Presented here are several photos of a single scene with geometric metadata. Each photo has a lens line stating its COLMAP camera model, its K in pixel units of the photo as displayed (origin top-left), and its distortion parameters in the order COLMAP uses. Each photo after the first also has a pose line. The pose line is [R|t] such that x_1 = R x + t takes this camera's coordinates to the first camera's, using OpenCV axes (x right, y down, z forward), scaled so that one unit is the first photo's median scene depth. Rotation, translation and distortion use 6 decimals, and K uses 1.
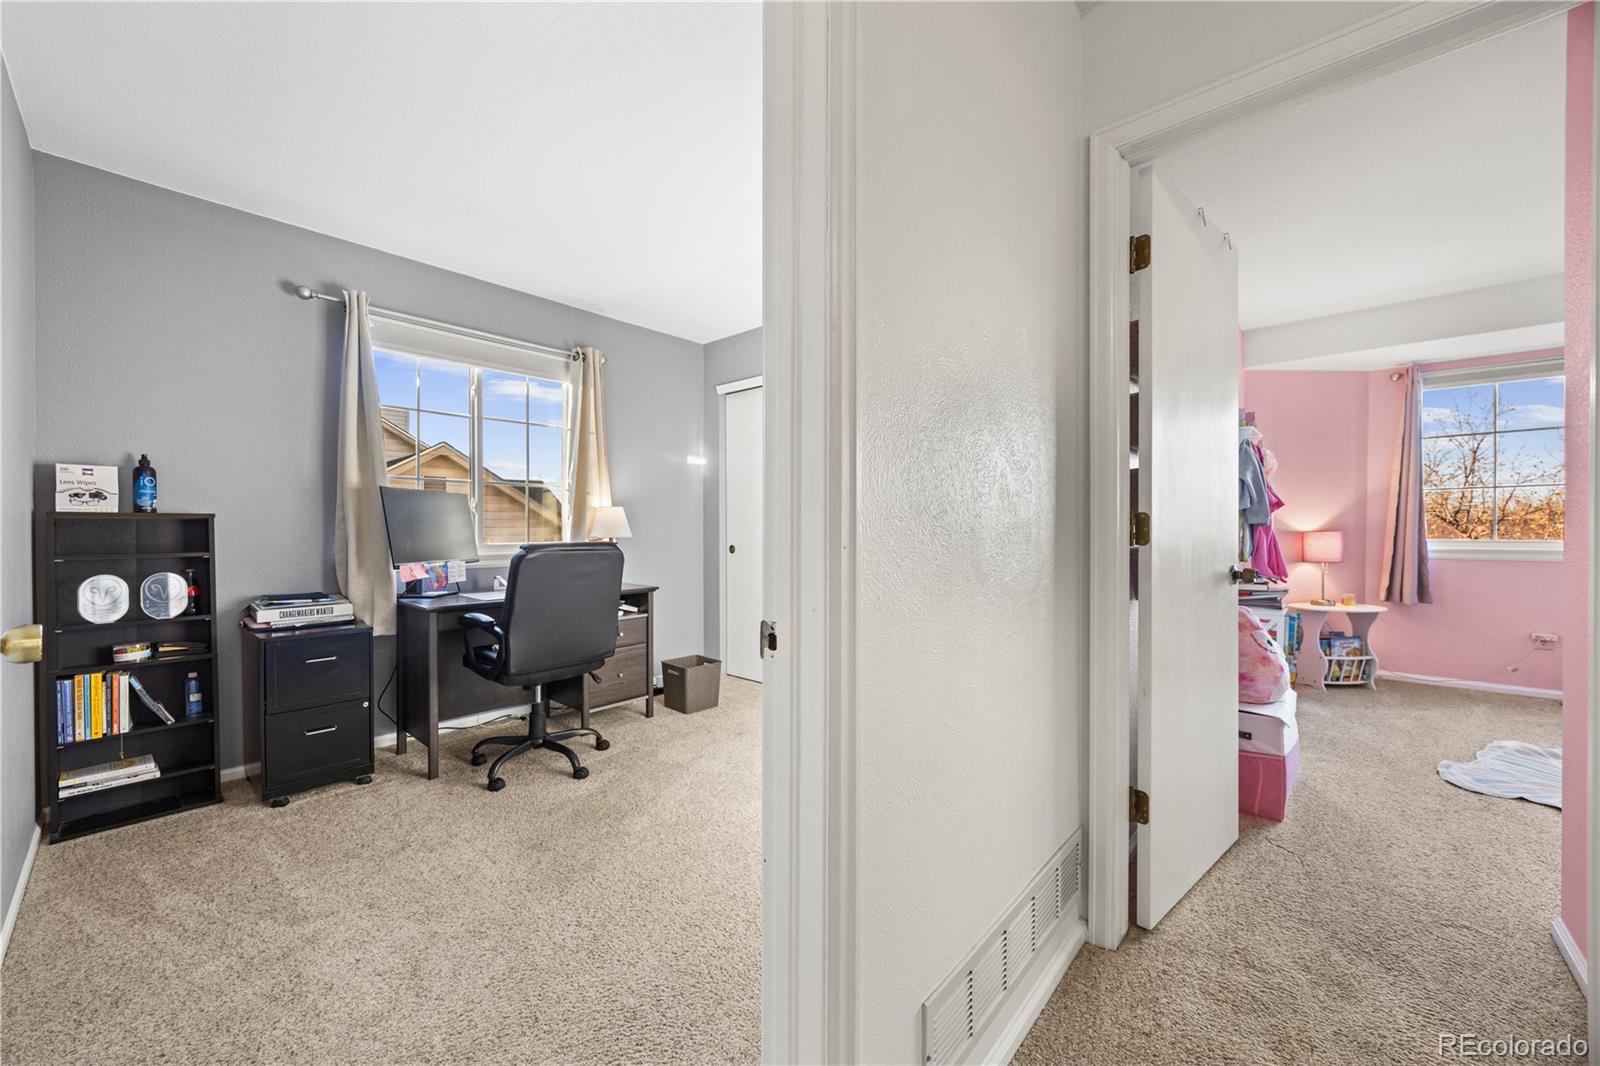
lens RADIAL K [[604.4, 0, 792.0], [0, 604.4, 534.4], [0, 0, 1]] dist [-0.005223, 0.000536]
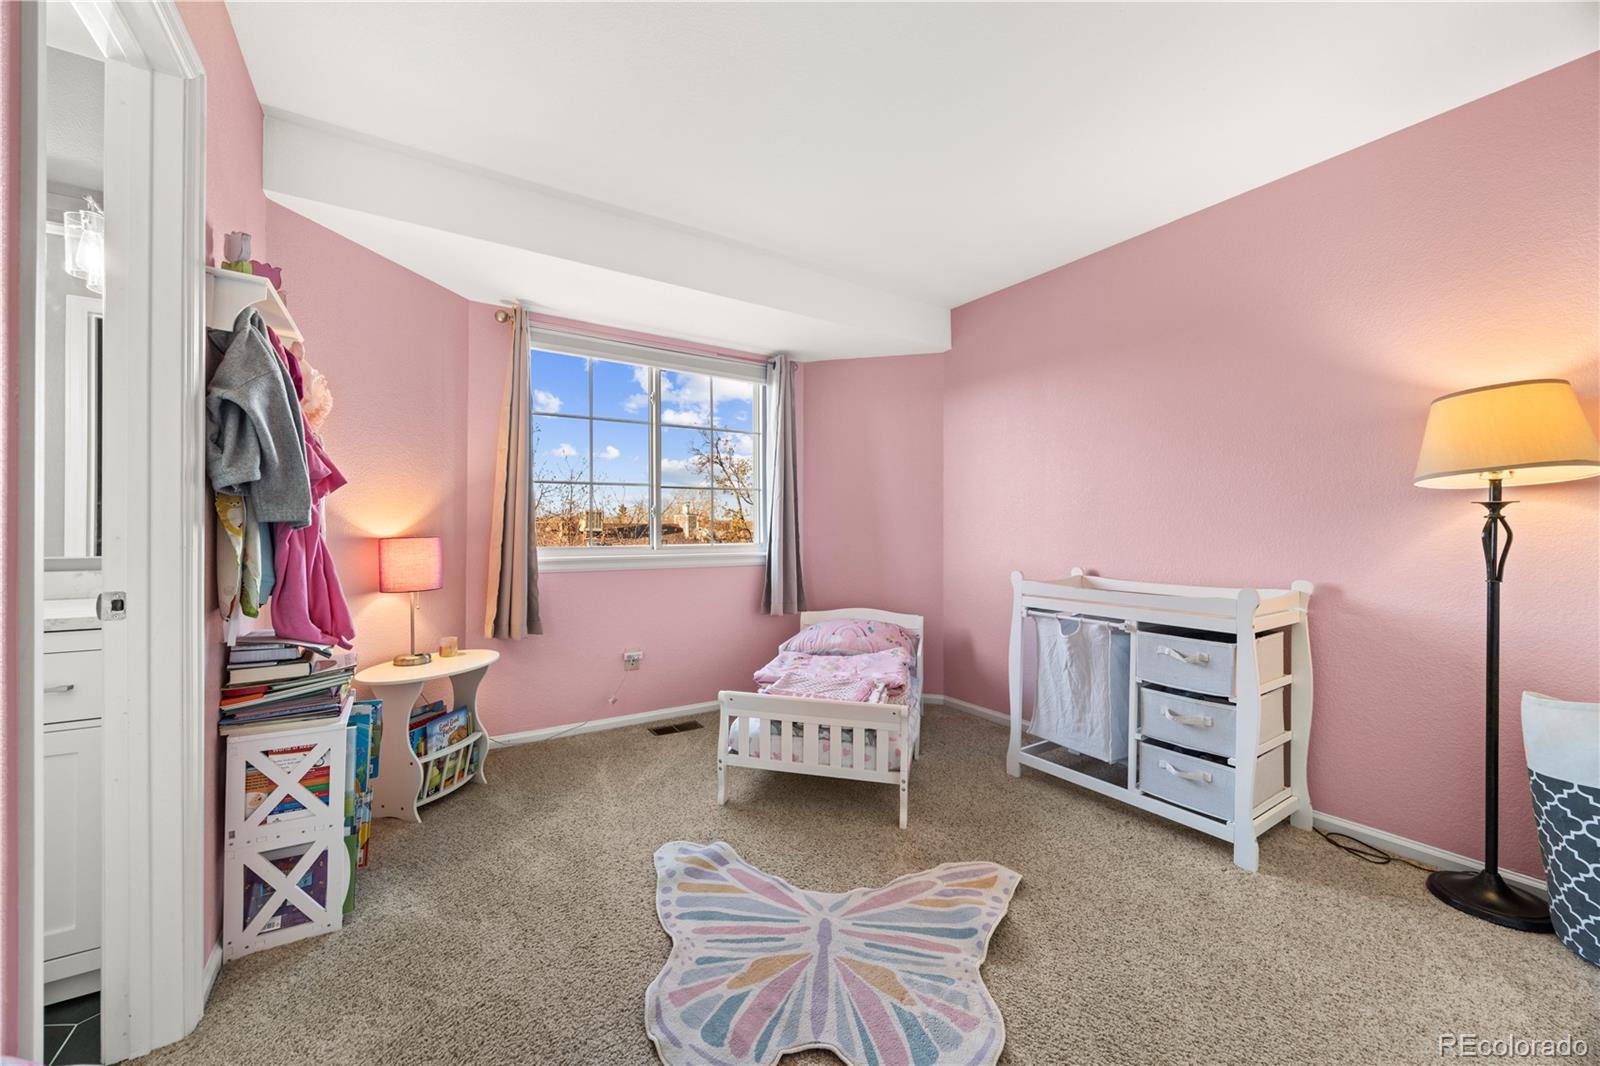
lens RADIAL K [[604.4, 0, 792.0], [0, 604.4, 534.4], [0, 0, 1]] dist [-0.005223, 0.000536]
pose [[0.257486, -0.001623, 0.966281, 0.429834], [0.002279, 0.999997, 0.001073, -0.008095], [-0.966279, 0.001926, 0.257489, 0.515548]]
